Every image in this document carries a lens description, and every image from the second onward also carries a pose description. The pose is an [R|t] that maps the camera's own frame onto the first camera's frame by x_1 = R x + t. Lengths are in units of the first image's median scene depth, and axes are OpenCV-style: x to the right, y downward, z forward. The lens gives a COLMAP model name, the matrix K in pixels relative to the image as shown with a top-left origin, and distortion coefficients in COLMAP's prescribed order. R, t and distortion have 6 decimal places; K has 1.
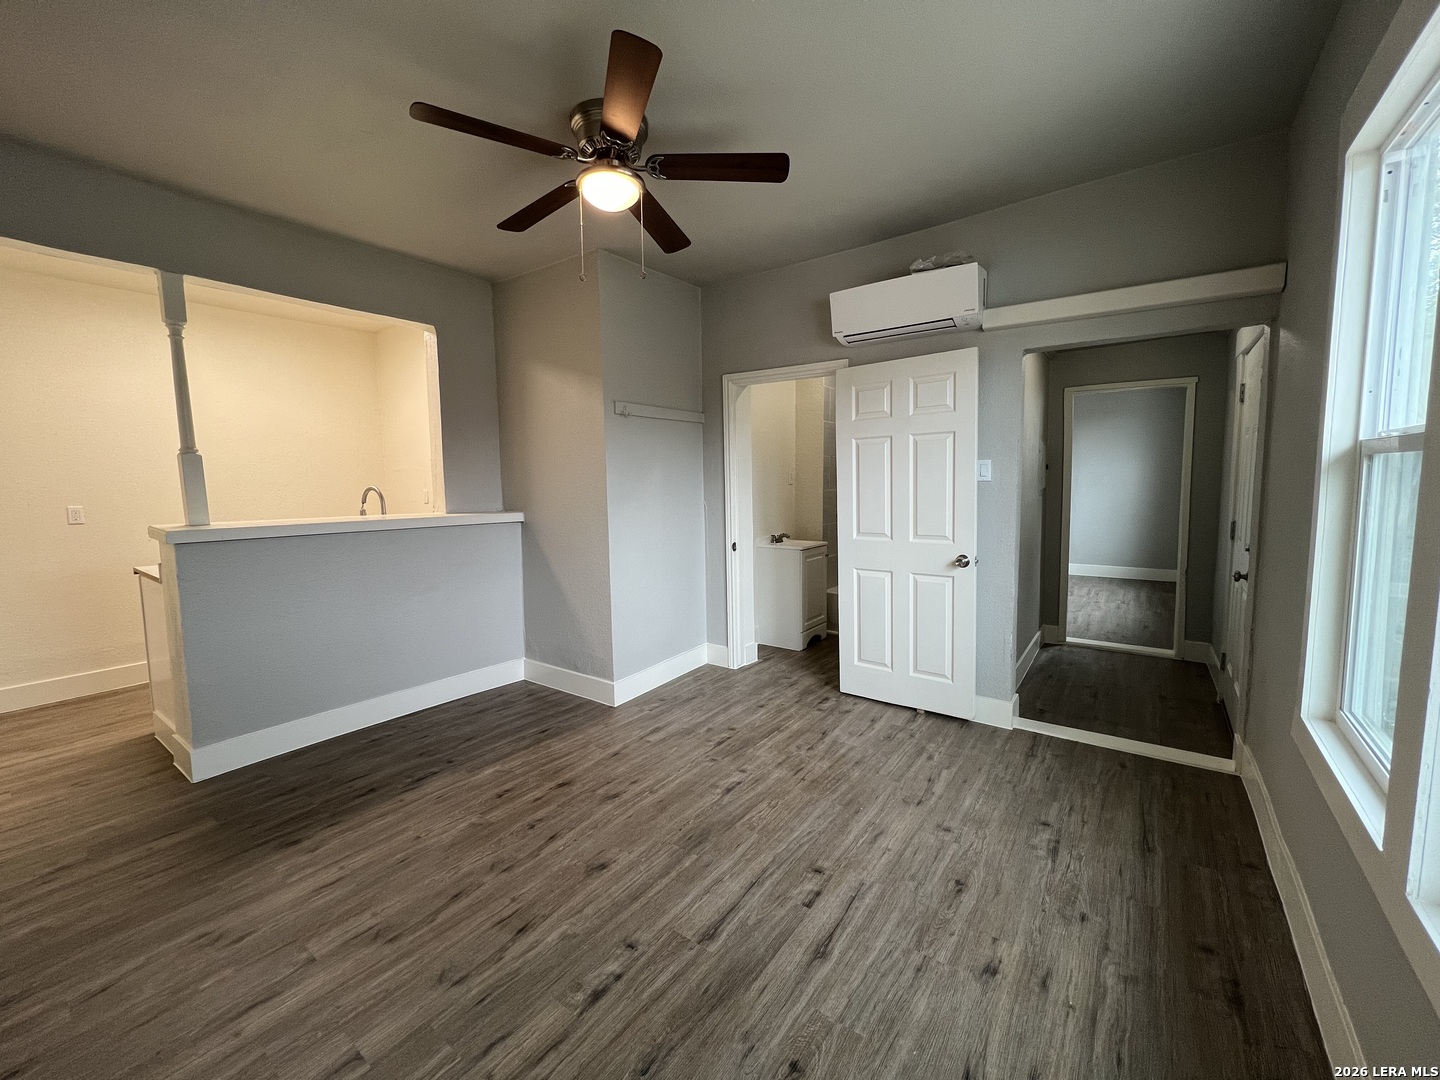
lens RADIAL K [[575.8, 0, 717.6], [0, 575.8, 532.8], [0, 0, 1]] dist [-0.000358, 0.000388]
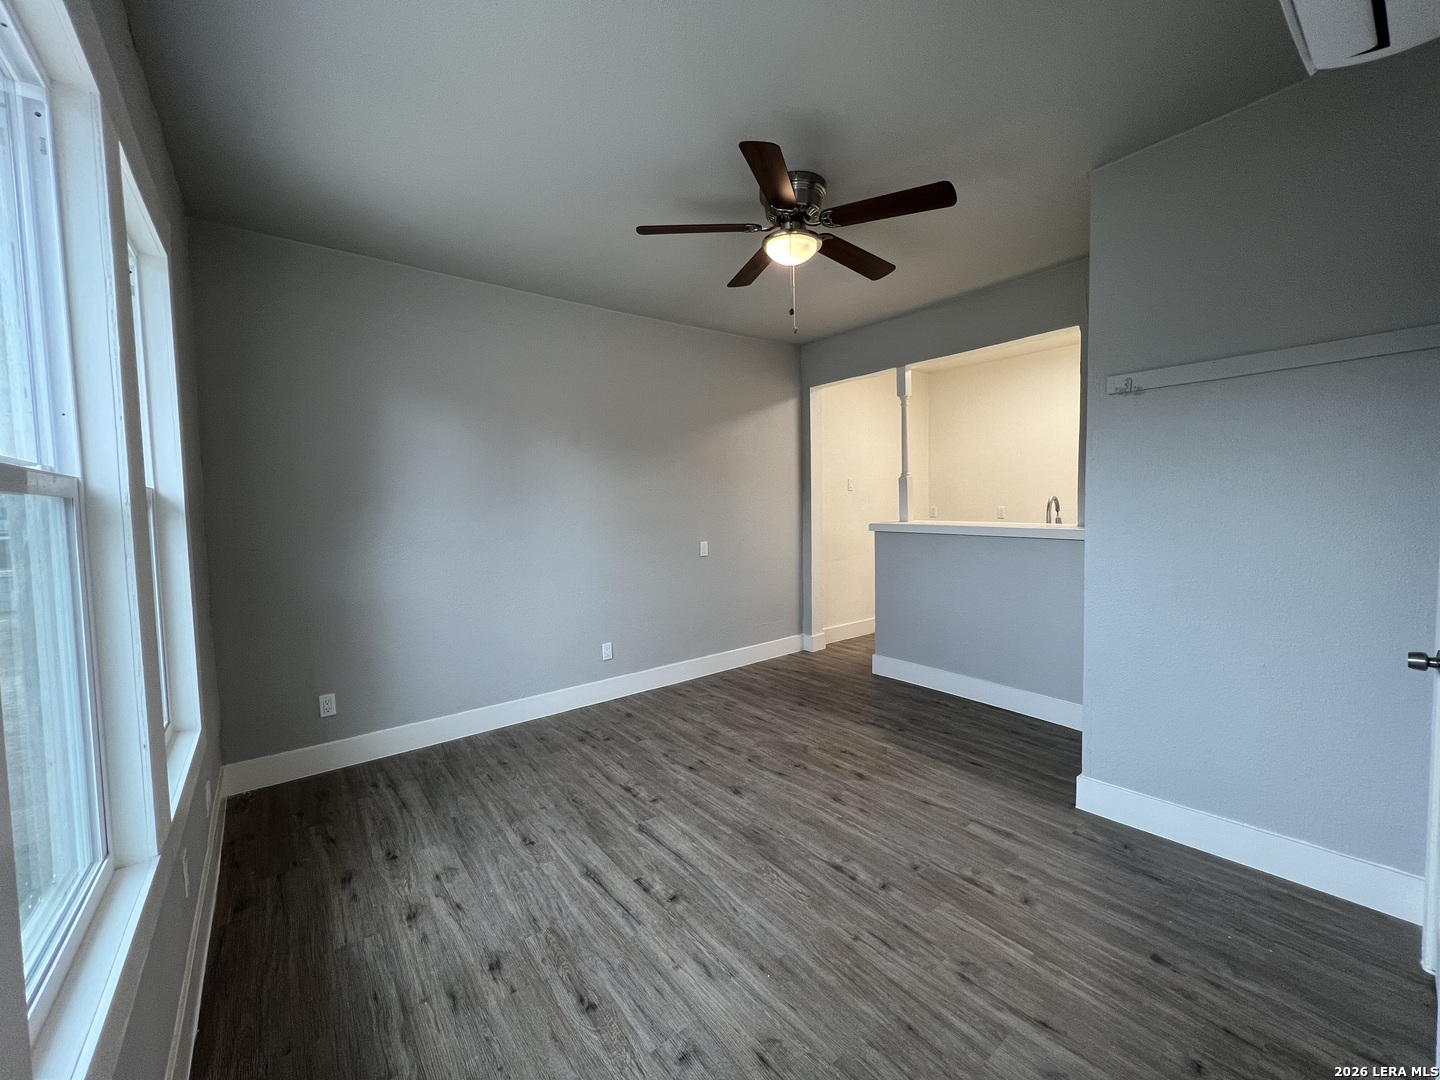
lens RADIAL K [[575.8, 0, 717.6], [0, 575.8, 532.8], [0, 0, 1]] dist [-0.000358, 0.000388]
pose [[-0.264393, 0.071669, -0.961748, 1.037325], [-0.061077, 0.993989, 0.090862, -0.129537], [0.962479, 0.082764, -0.258426, 1.247001]]
